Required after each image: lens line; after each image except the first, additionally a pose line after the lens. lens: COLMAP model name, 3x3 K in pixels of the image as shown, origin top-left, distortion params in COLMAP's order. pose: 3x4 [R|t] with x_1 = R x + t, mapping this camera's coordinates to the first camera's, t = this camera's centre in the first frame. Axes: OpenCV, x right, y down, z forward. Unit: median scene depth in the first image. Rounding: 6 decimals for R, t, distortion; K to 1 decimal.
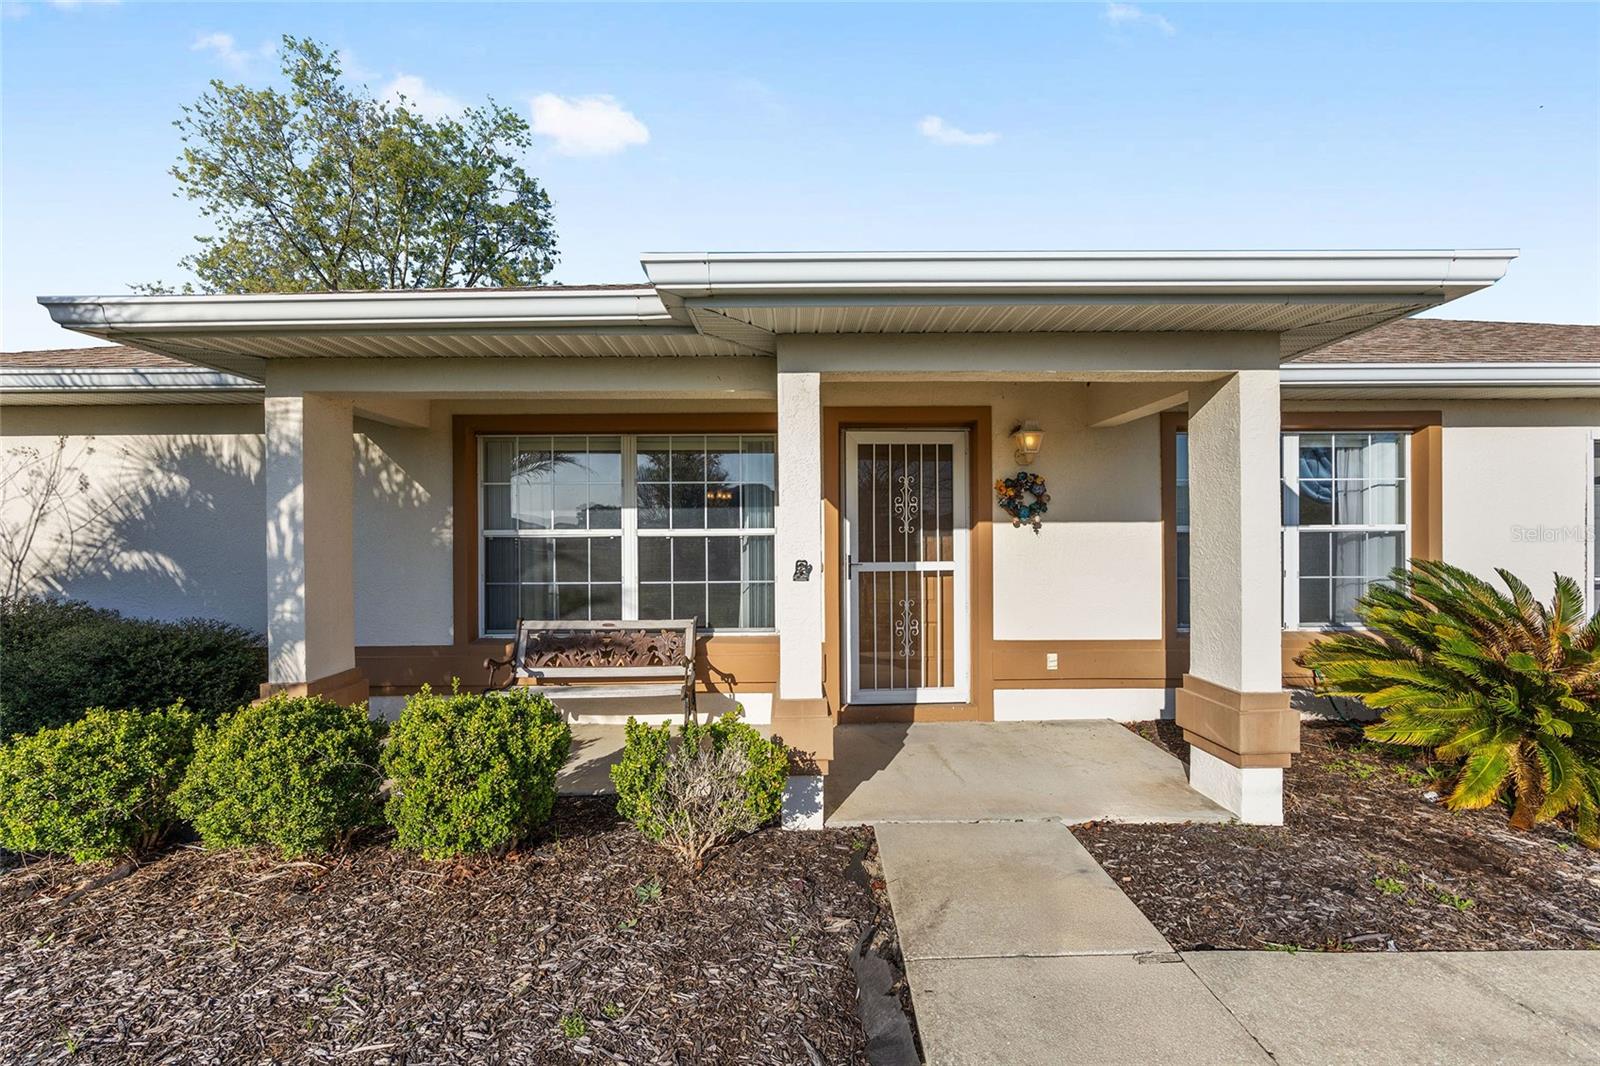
lens RADIAL K [[648.9, 0, 797.8], [0, 648.9, 544.6], [0, 0, 1]] dist [-0.002634, 0.000040]
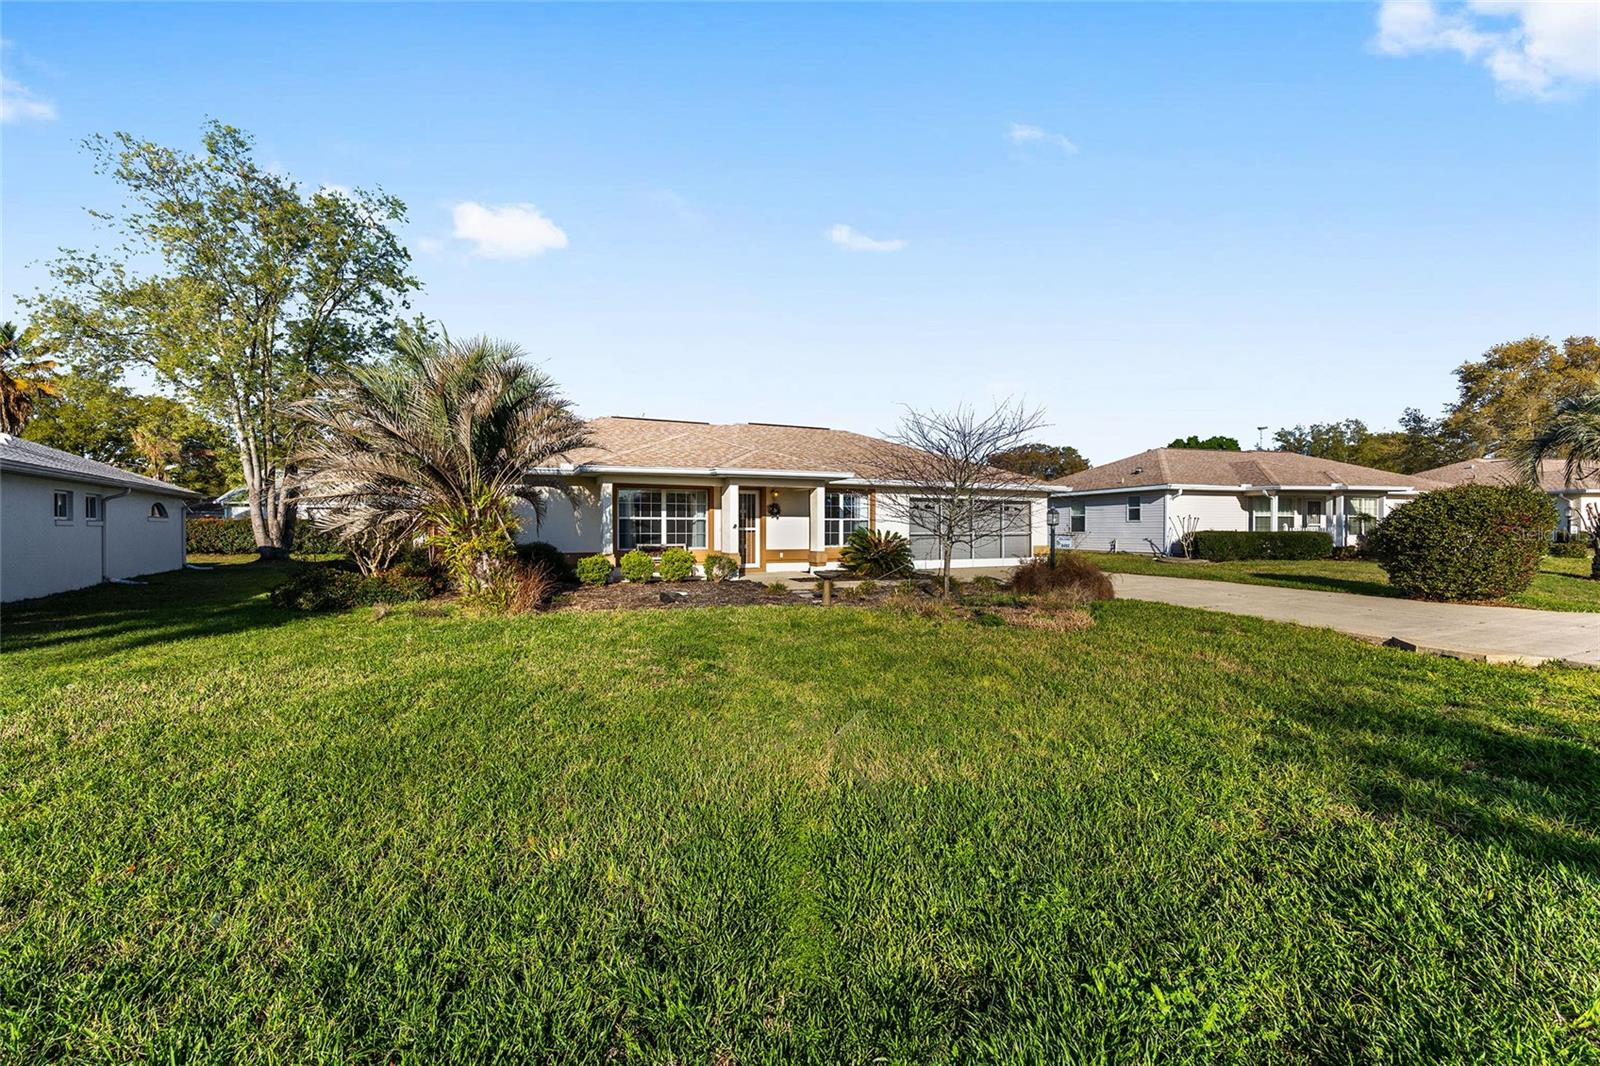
lens RADIAL K [[648.9, 0, 800.0], [0, 648.9, 531.3], [0, 0, 1]] dist [-0.002634, 0.000040]
pose [[0.942244, 0.005884, 0.334877, -0.725093], [-0.007382, 0.999968, 0.003201, 0.033792], [-0.334847, -0.005488, 0.942257, -2.444045]]
